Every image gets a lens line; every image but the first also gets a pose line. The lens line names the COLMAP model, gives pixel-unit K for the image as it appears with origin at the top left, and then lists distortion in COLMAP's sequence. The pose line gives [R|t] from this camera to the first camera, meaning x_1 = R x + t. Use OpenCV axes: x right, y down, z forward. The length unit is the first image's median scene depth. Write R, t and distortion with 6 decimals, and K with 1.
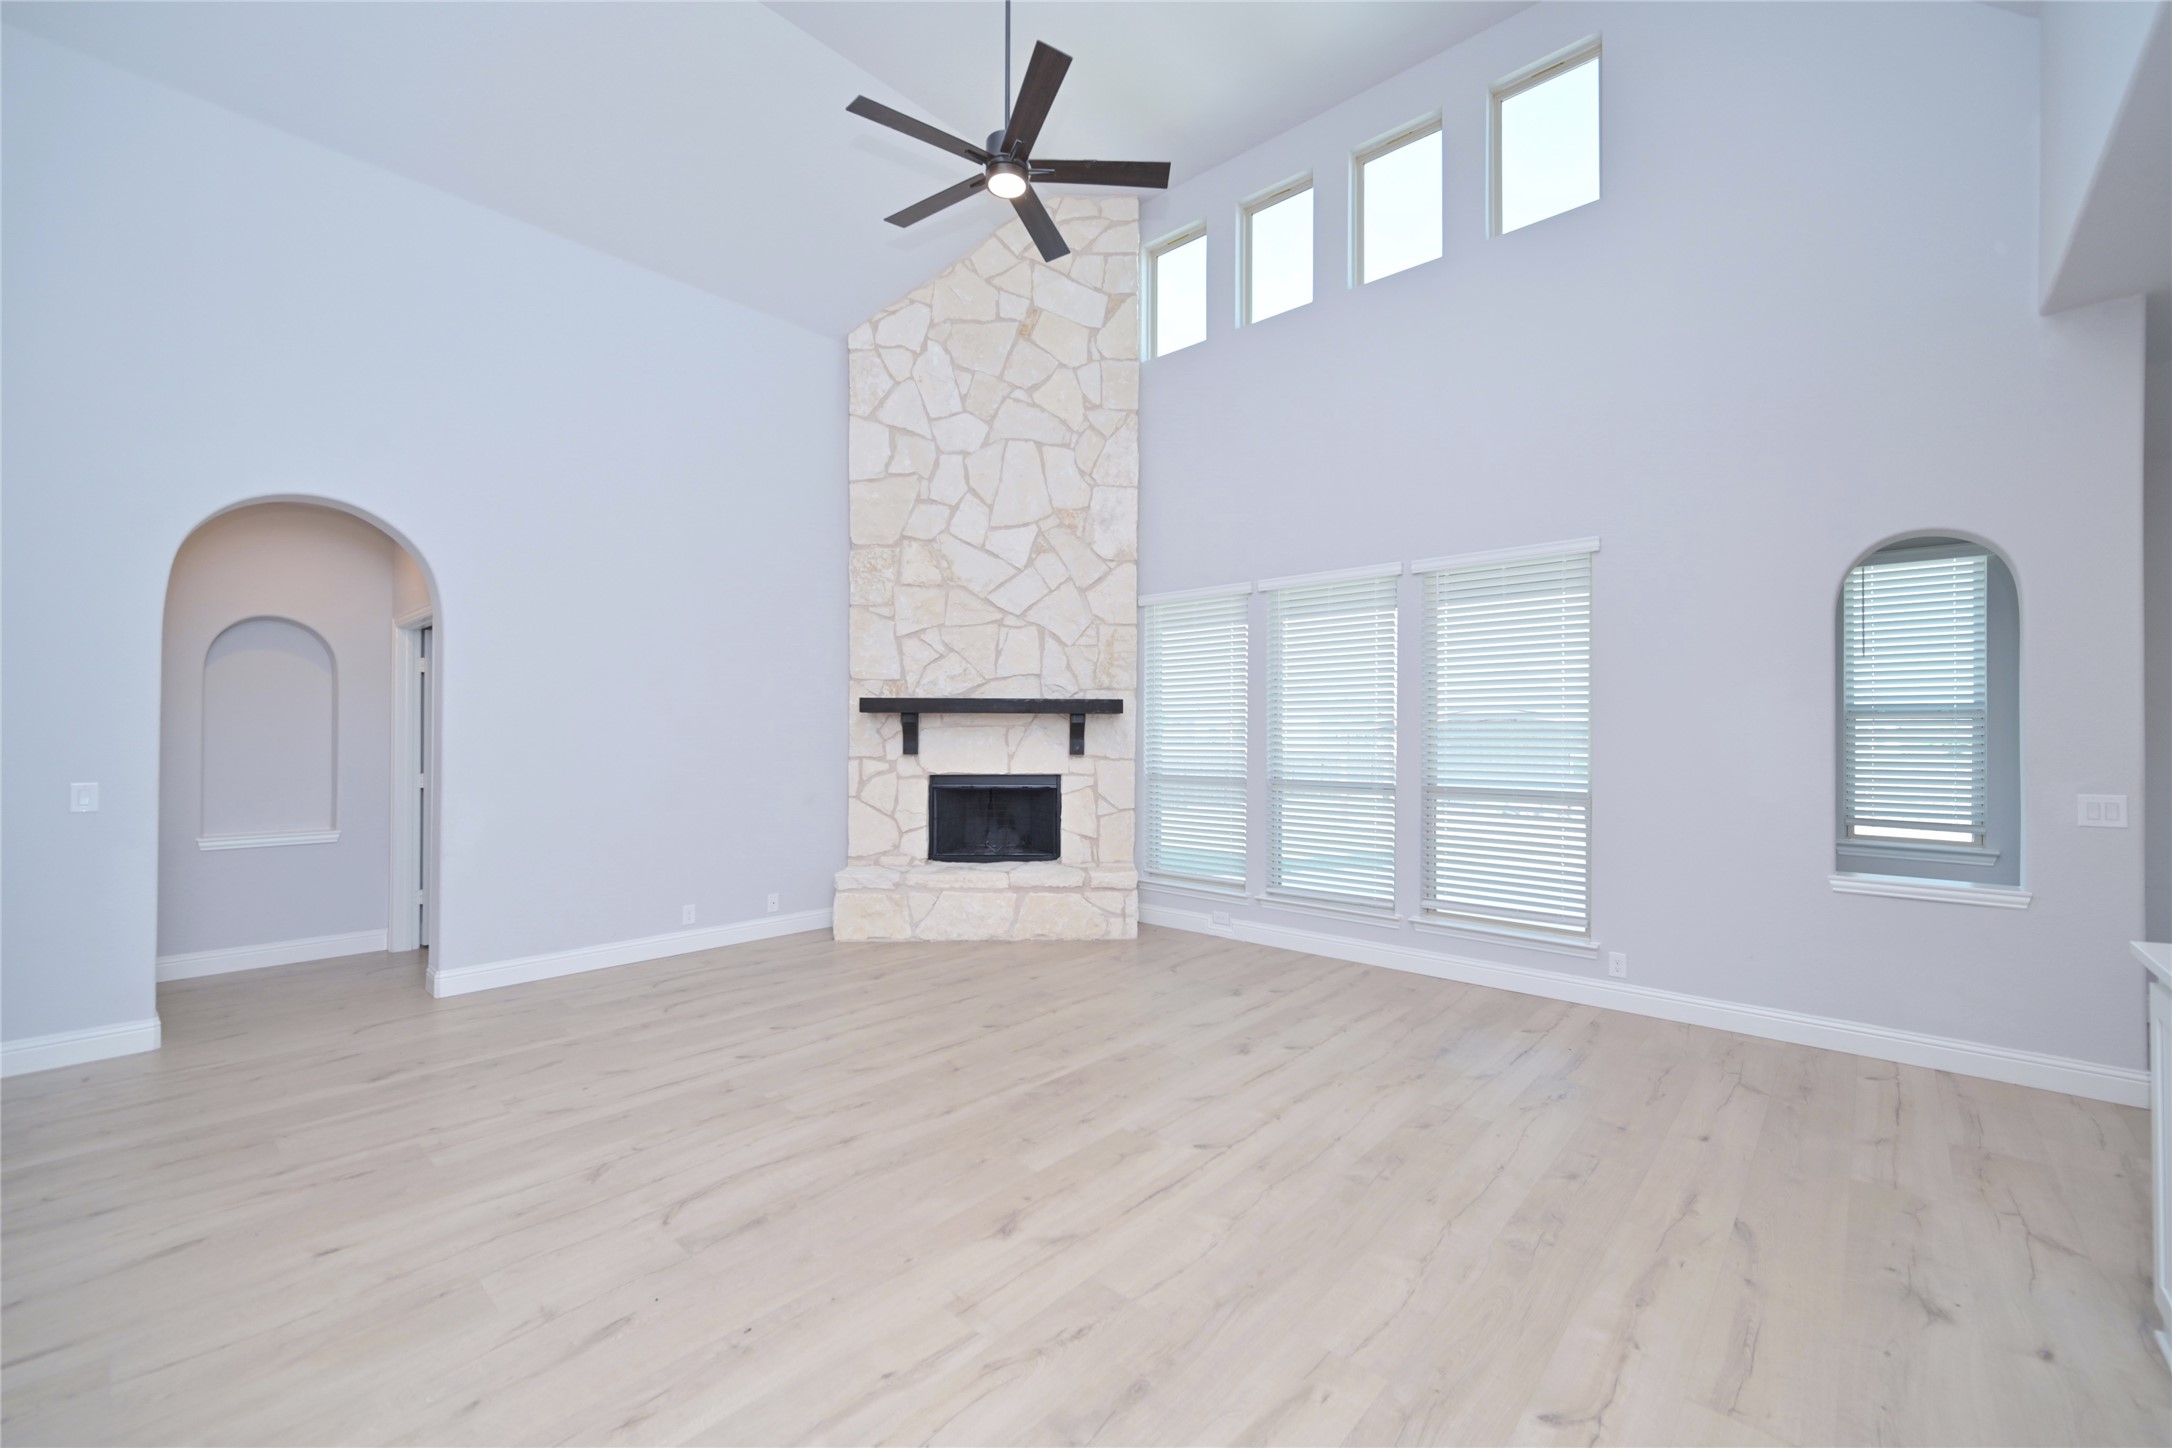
lens RADIAL K [[875.8, 0, 1086.0], [0, 875.8, 724.0], [0, 0, 1]] dist [-0.000917, 0.000450]
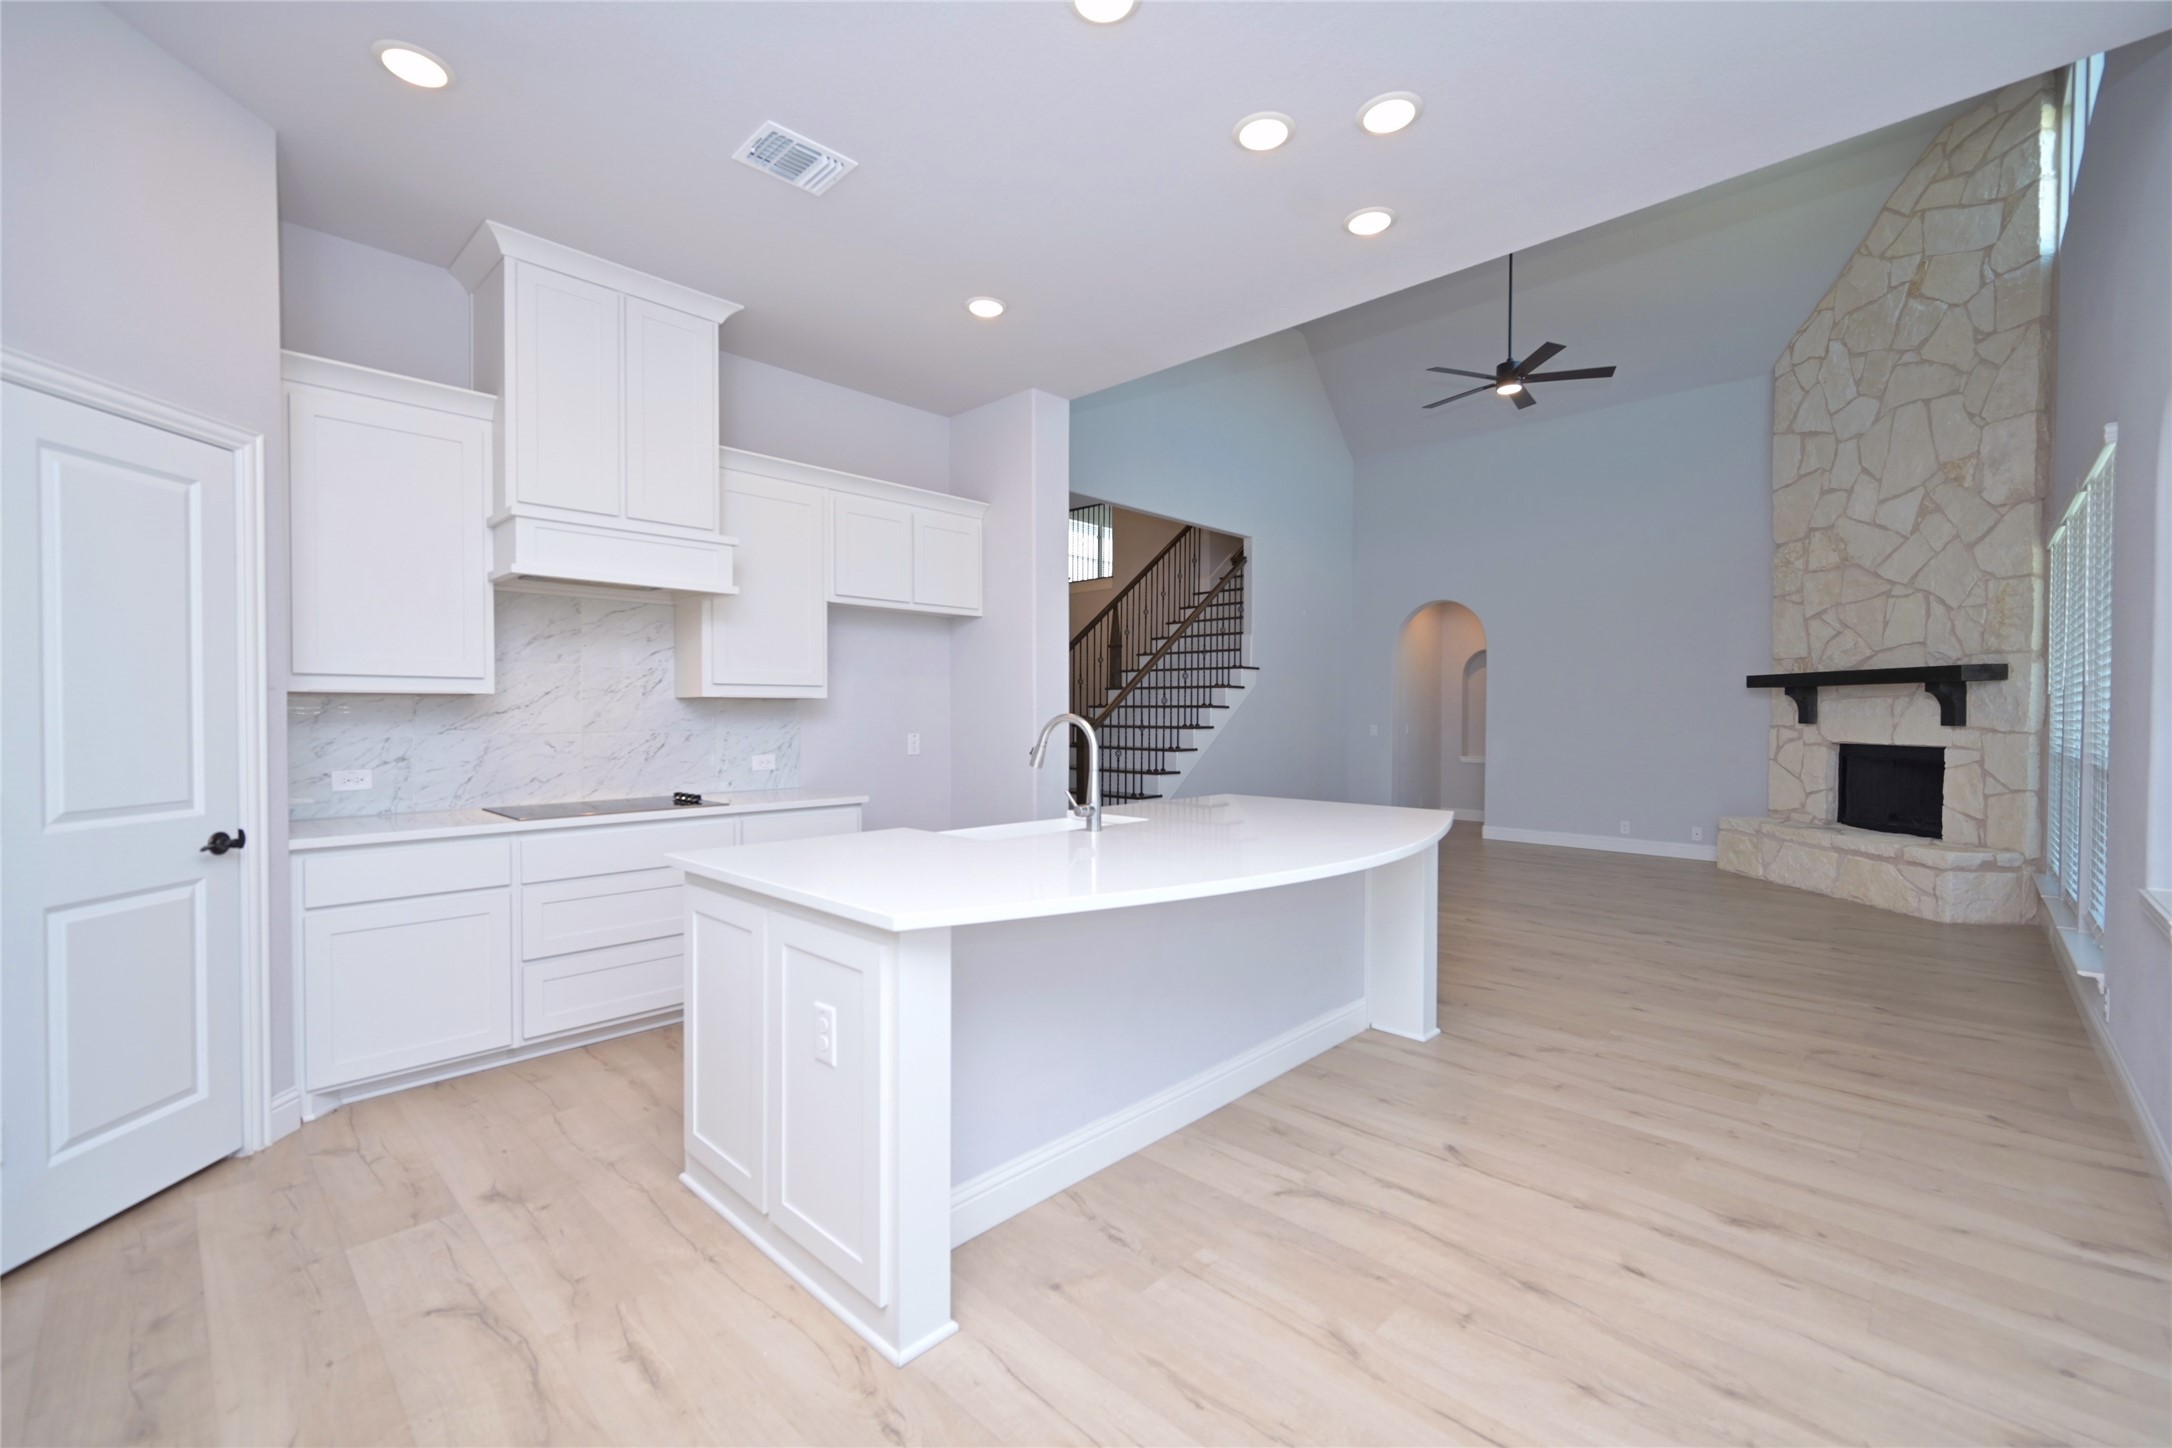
lens RADIAL K [[903.6, 0, 1086.0], [0, 903.6, 724.0], [0, 0, 1]] dist [0.000586, 0.000027]
pose [[-0.031410, 0.009532, -0.999461, 0.971642], [0.004937, 0.999944, 0.009382, 0.019308], [0.999494, -0.004639, -0.031455, 0.112887]]
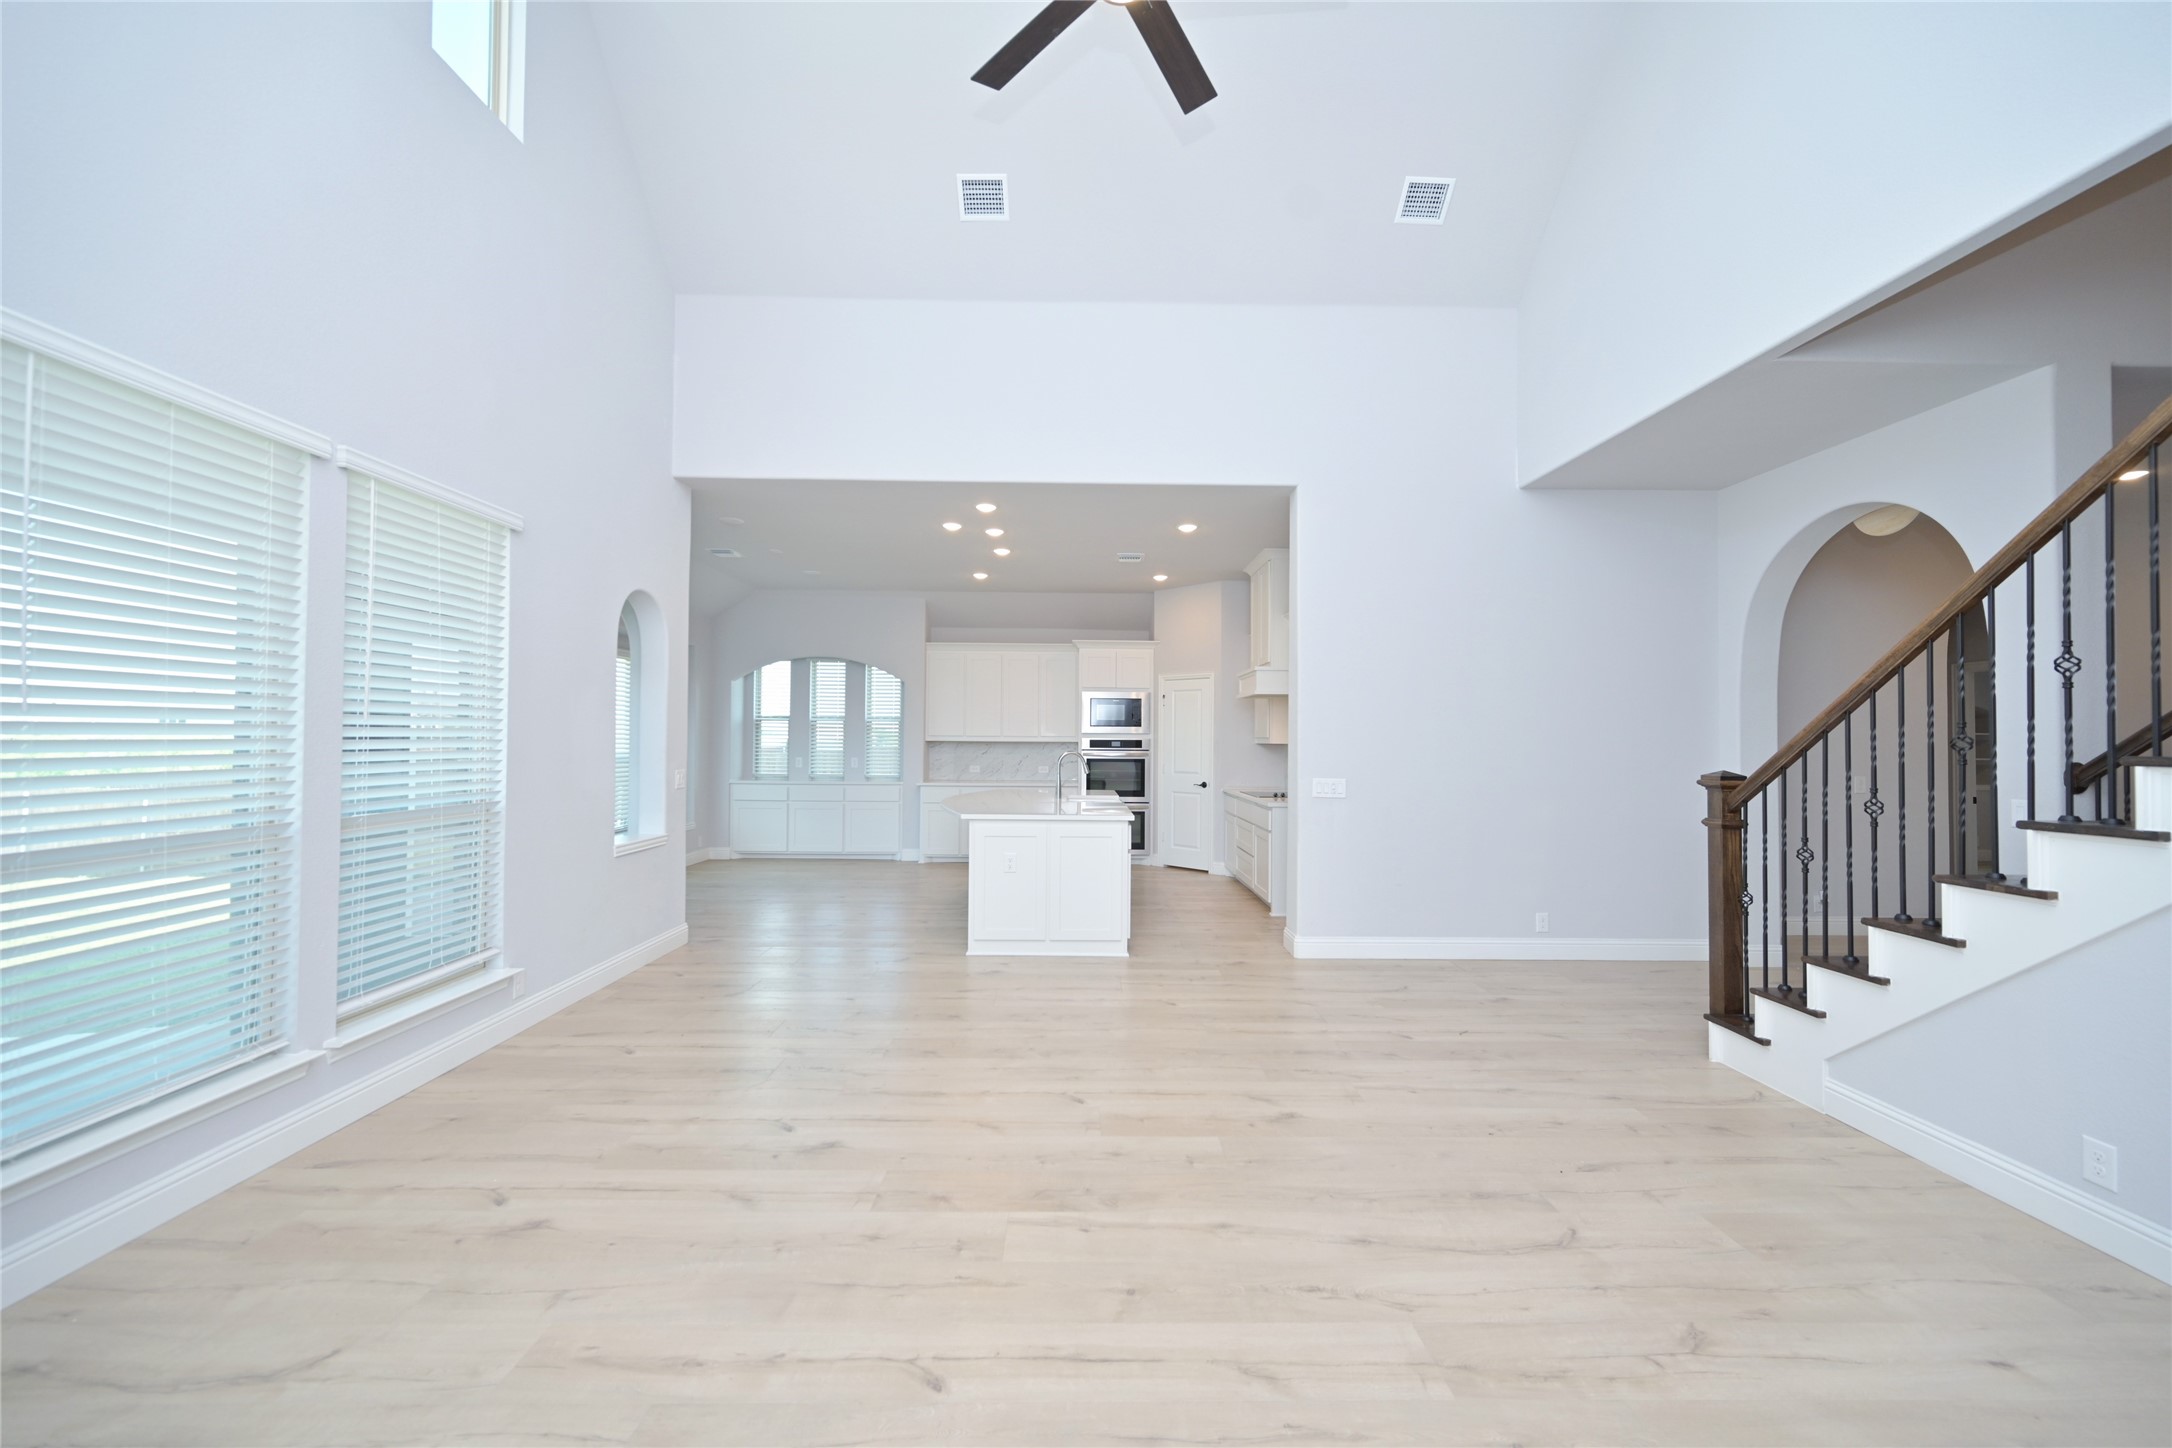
lens RADIAL K [[851.4, 0, 1086.0], [0, 851.4, 724.0], [0, 0, 1]] dist [-0.000218, -0.000016]
pose [[-0.678667, 0.004015, 0.734435, -0.321787], [-0.016988, 0.999632, -0.021163, 0.006703], [-0.734249, -0.026839, -0.678349, 0.819093]]
